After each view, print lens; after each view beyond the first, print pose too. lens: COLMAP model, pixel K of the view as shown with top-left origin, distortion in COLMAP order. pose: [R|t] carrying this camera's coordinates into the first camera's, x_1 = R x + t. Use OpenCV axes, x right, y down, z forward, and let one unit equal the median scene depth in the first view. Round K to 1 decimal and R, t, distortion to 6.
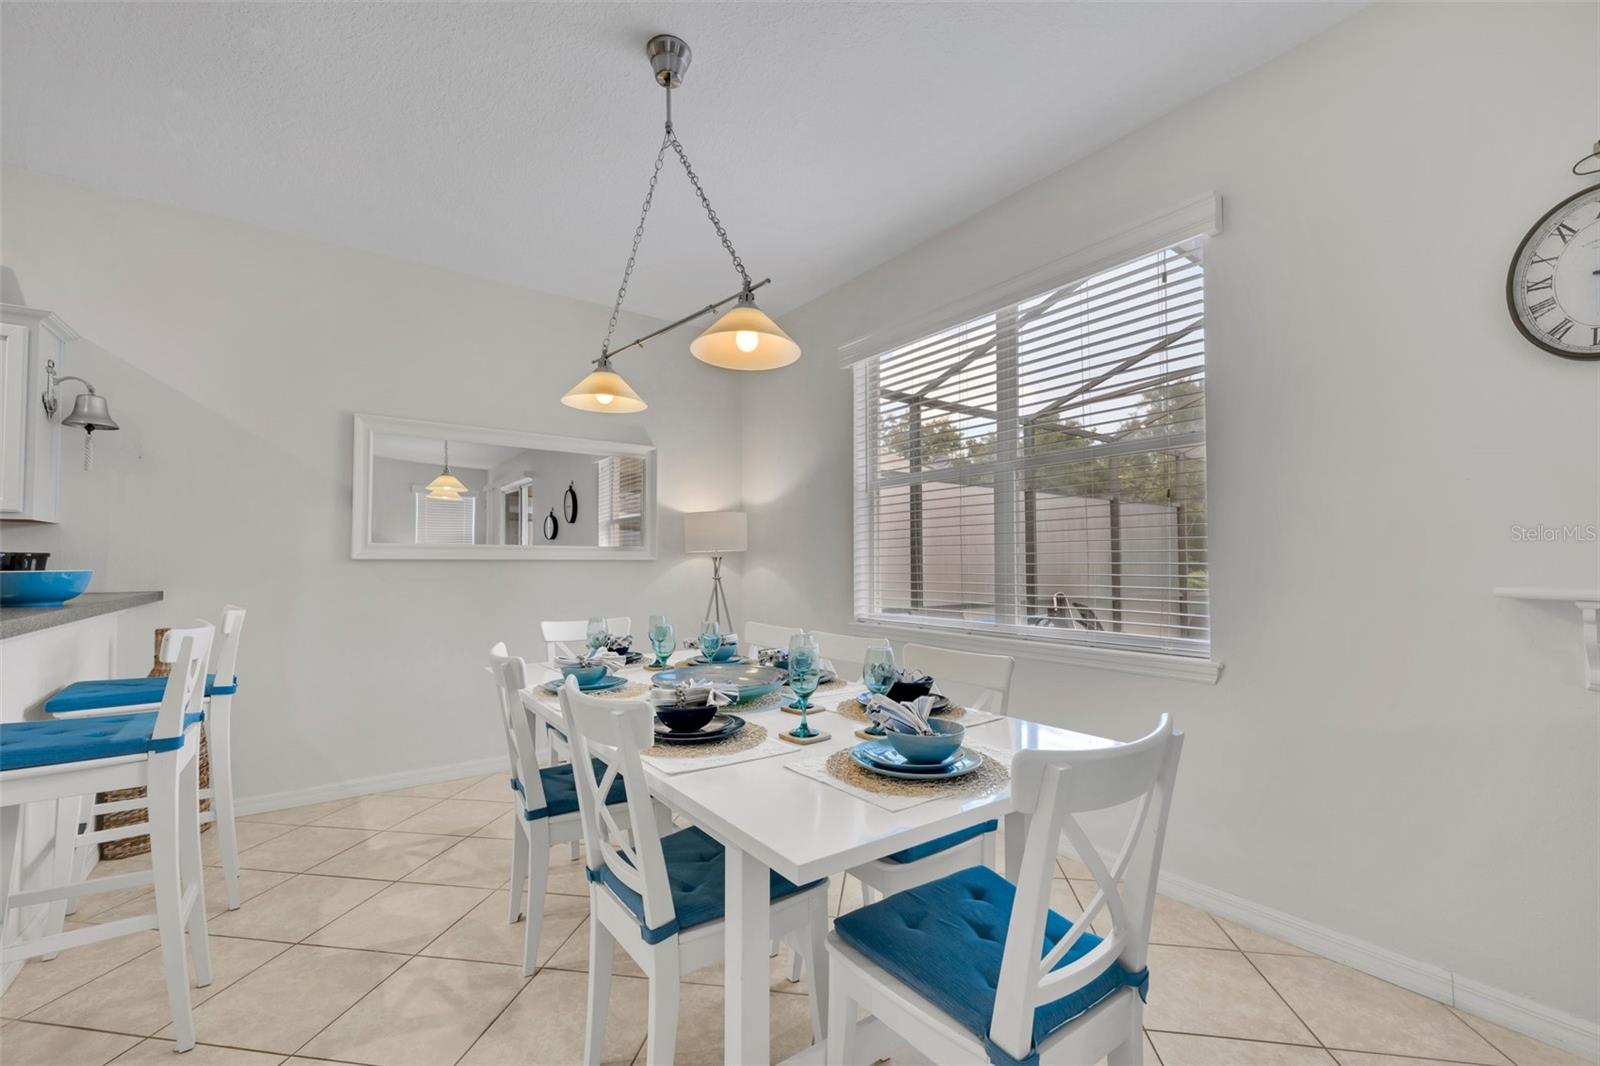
lens RADIAL K [[665.3, 0, 807.5], [0, 665.3, 547.2], [0, 0, 1]] dist [-0.001581, -0.000224]
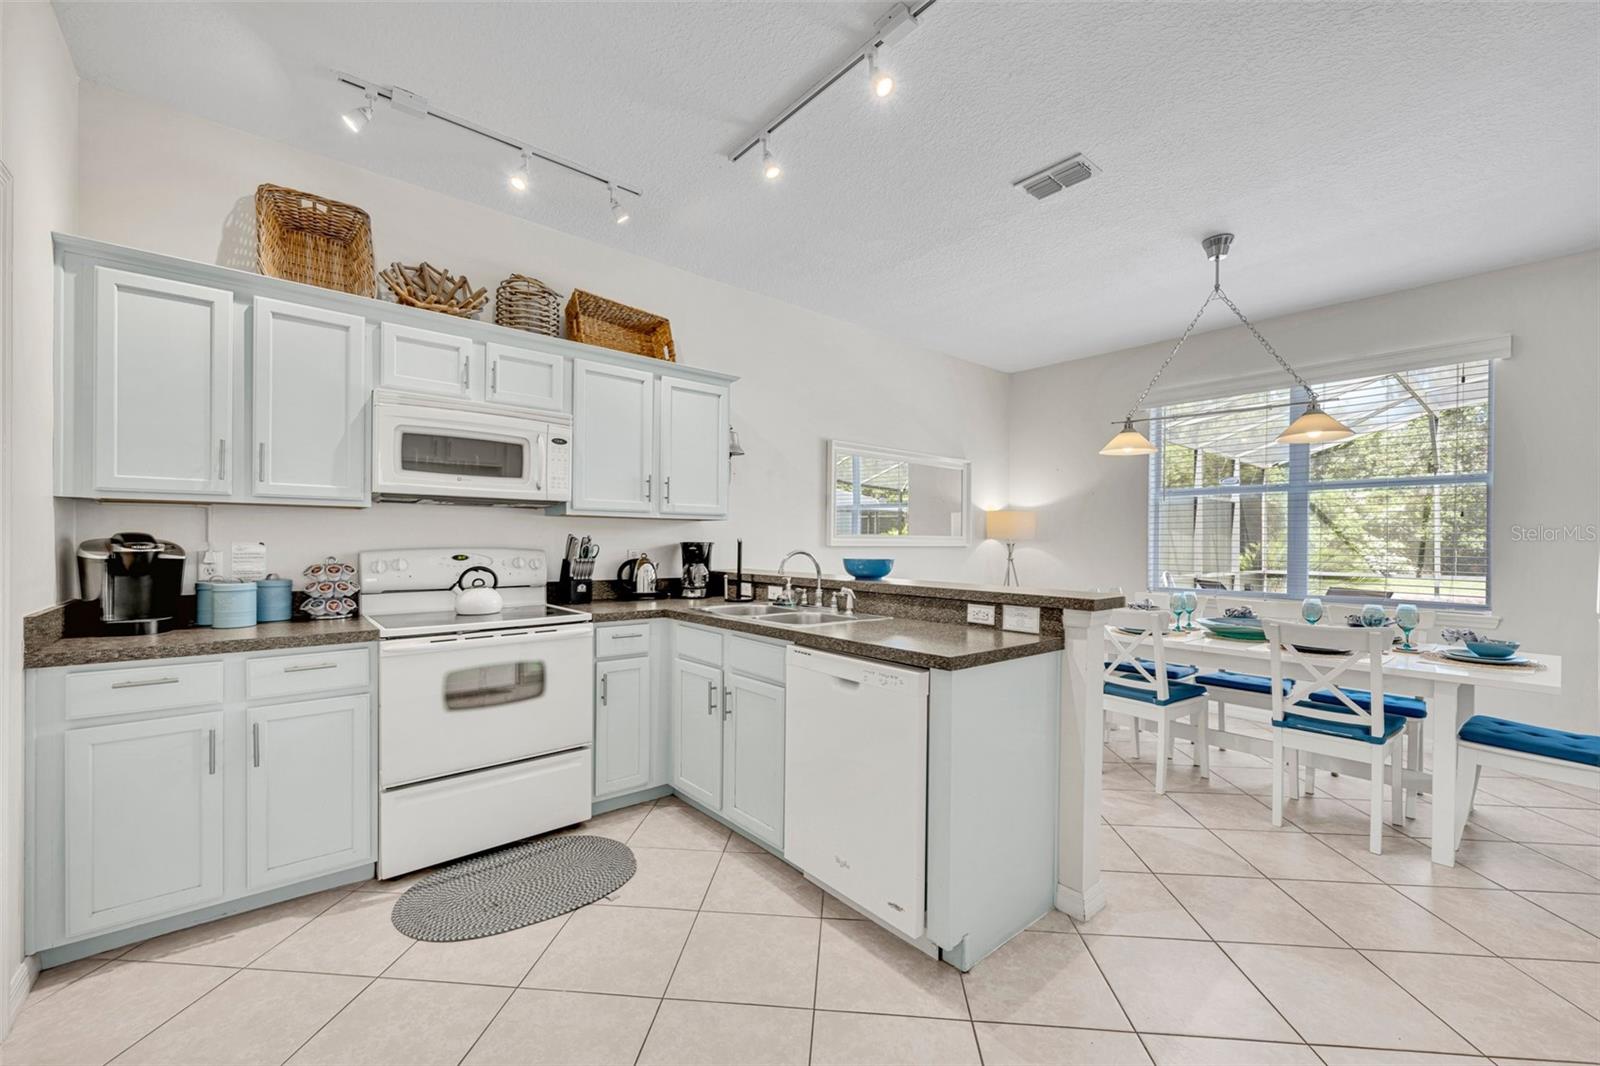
lens RADIAL K [[644.1, 0, 794.4], [0, 644.1, 545.8], [0, 0, 1]] dist [-0.000259, -0.000052]
pose [[0.997792, 0.009395, 0.065755, -1.080363], [-0.011545, 0.999408, 0.032399, -0.031562], [-0.065412, -0.033086, 0.997310, -0.422545]]
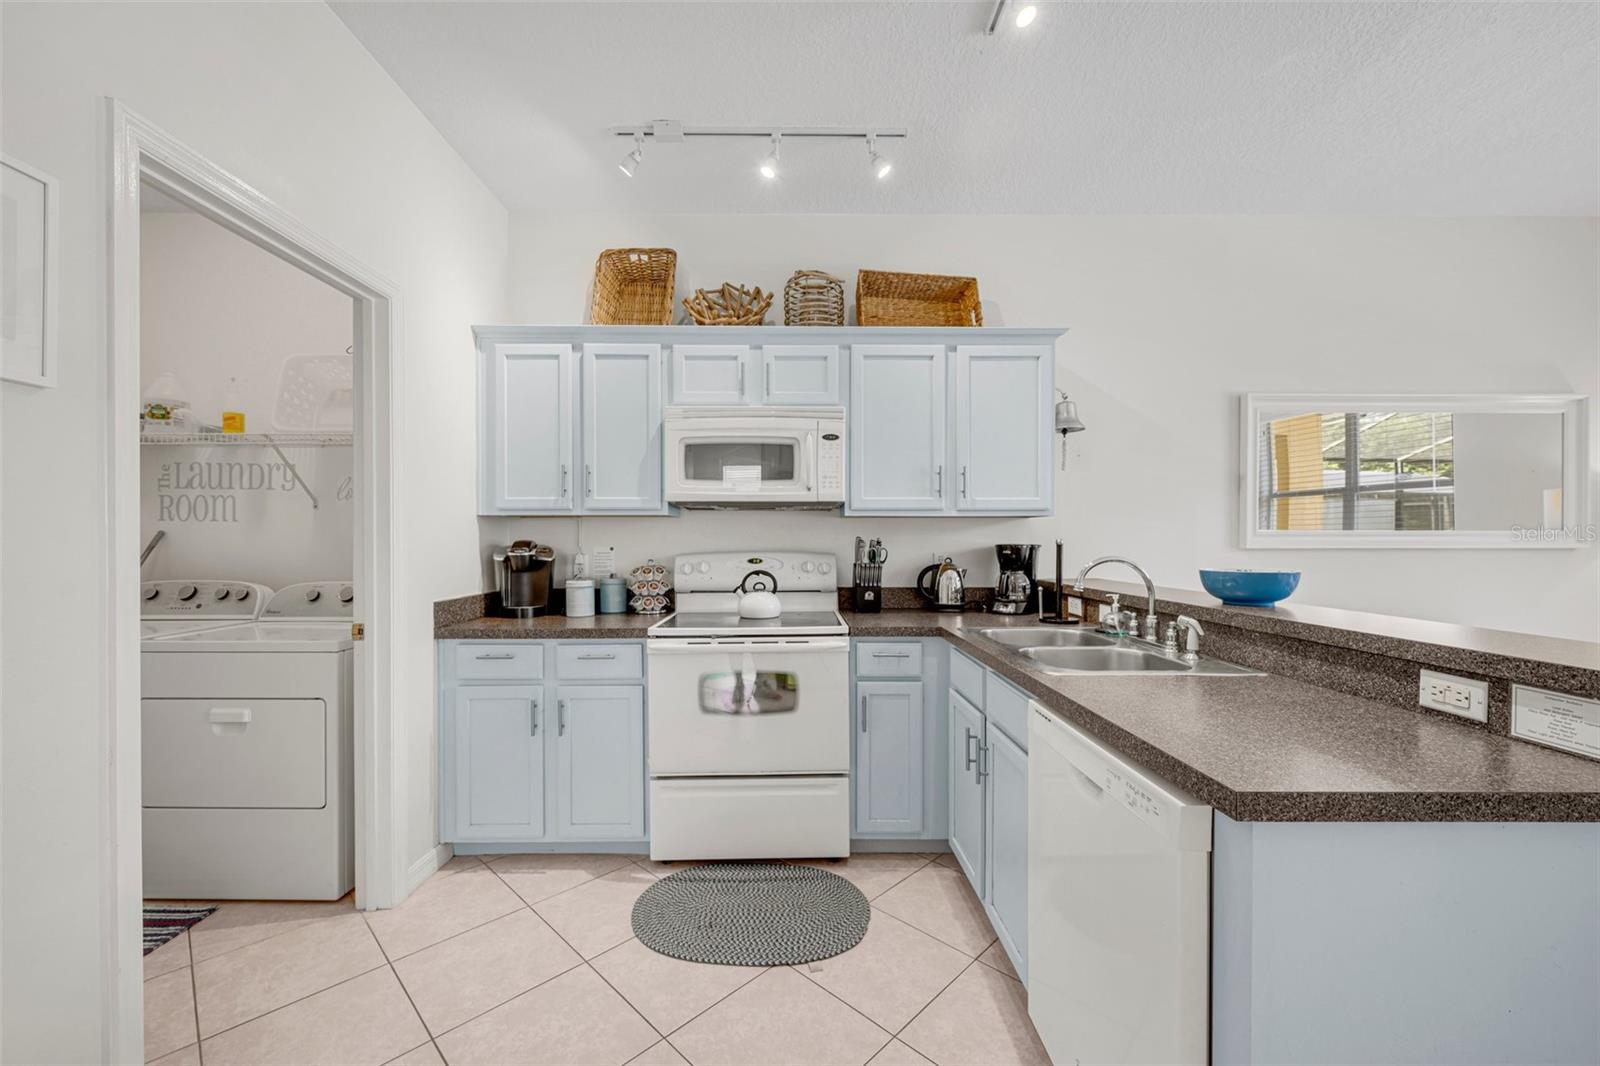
lens RADIAL K [[636.3, 0, 788.8], [0, 636.3, 543.5], [0, 0, 1]] dist [-0.000039, -0.000058]
pose [[0.810648, 0.005304, -0.585510, -0.871937], [0.014532, 0.999469, 0.029174, -0.031497], [0.585353, -0.032158, 0.810140, -0.153667]]
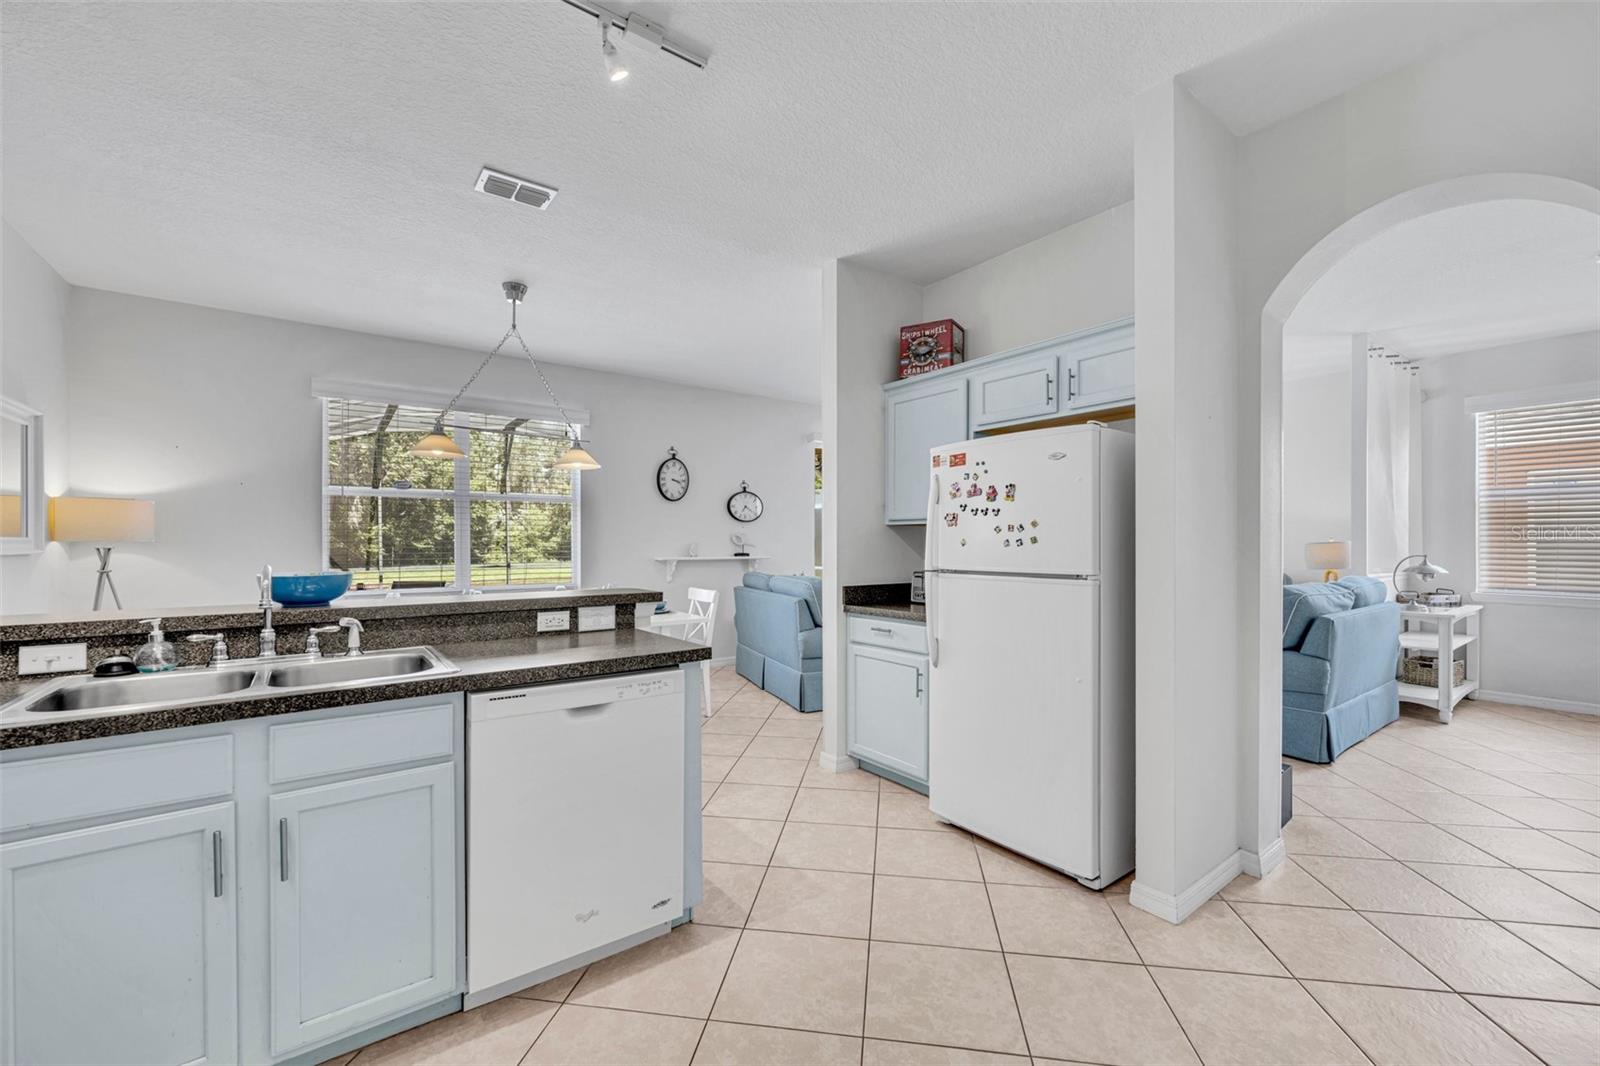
lens RADIAL K [[651.7, 0, 797.4], [0, 651.7, 546.1], [0, 0, 1]] dist [0.000249, -0.000056]
pose [[-0.002438, -0.006023, 0.999979, -1.662302], [-0.023948, 0.999695, 0.005963, -0.026456], [-0.999710, -0.023933, -0.002582, 0.127100]]
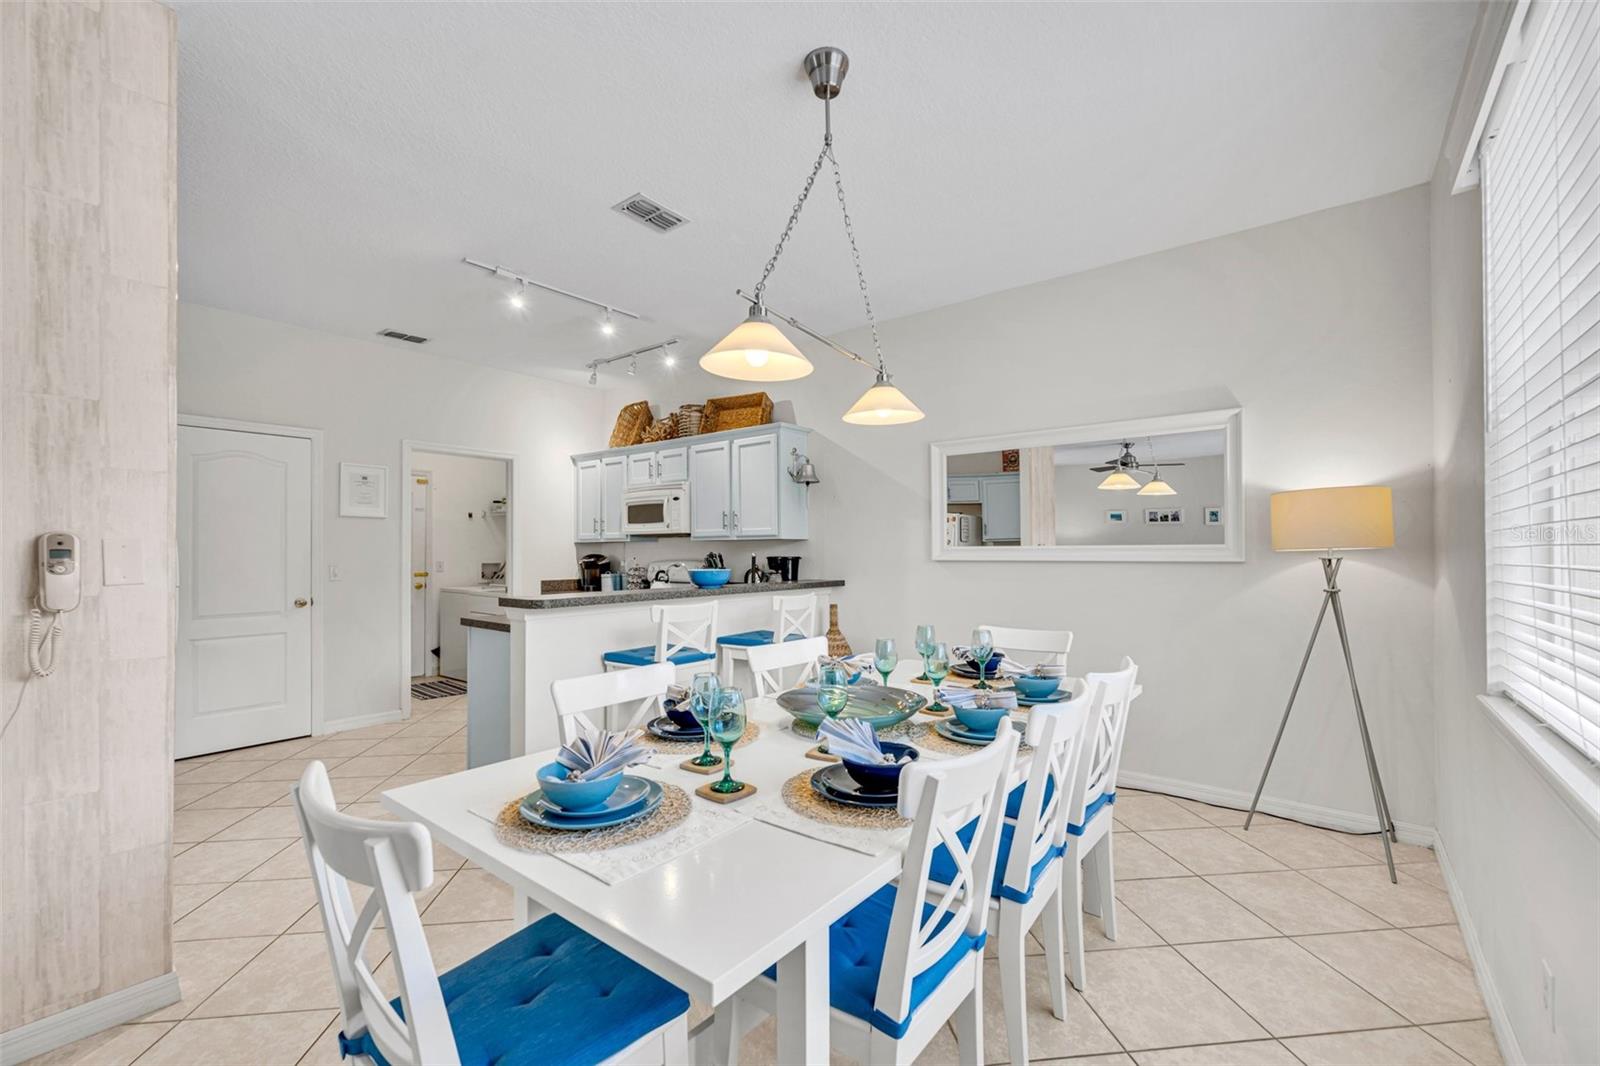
lens RADIAL K [[665.3, 0, 807.5], [0, 665.3, 547.2], [0, 0, 1]] dist [-0.001581, -0.000224]
pose [[0.269841, -0.003720, -0.962898, 0.591749], [0.028807, 0.999576, 0.004212, -0.024317], [0.962474, -0.028875, 0.269834, 0.555845]]
